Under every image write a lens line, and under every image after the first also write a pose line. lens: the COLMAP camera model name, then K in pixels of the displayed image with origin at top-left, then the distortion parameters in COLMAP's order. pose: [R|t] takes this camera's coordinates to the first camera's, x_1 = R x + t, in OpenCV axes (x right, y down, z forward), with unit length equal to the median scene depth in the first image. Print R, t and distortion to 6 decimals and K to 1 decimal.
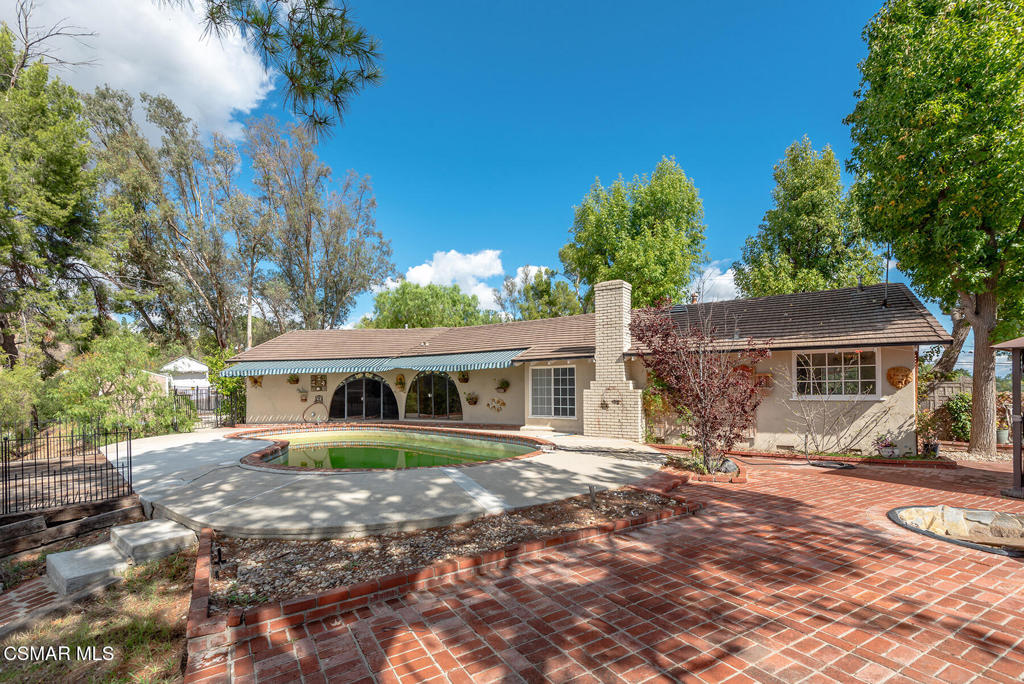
lens RADIAL K [[473.5, 0, 510.0], [0, 473.5, 372.6], [0, 0, 1]] dist [0.035810, -0.016694]
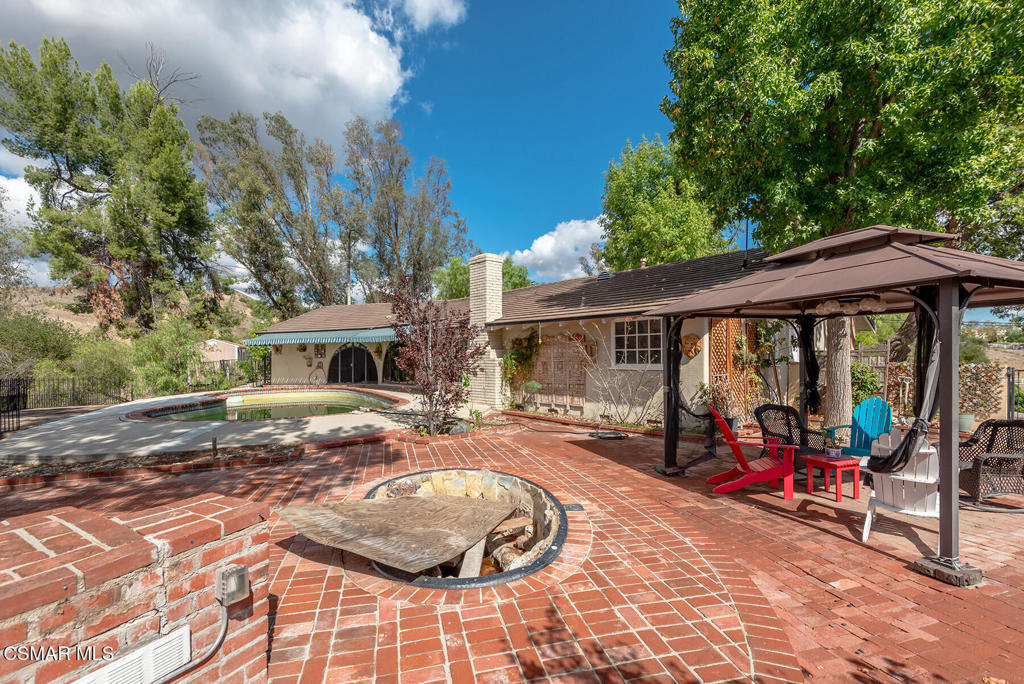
lens RADIAL K [[467.0, 0, 511.6], [0, 467.0, 343.8], [0, 0, 1]] dist [0.031579, 0.000098]
pose [[0.964287, -0.003175, -0.264839, 0.352842], [0.005025, 0.999967, 0.006310, -0.000841], [0.264810, -0.007416, 0.964272, 0.011579]]
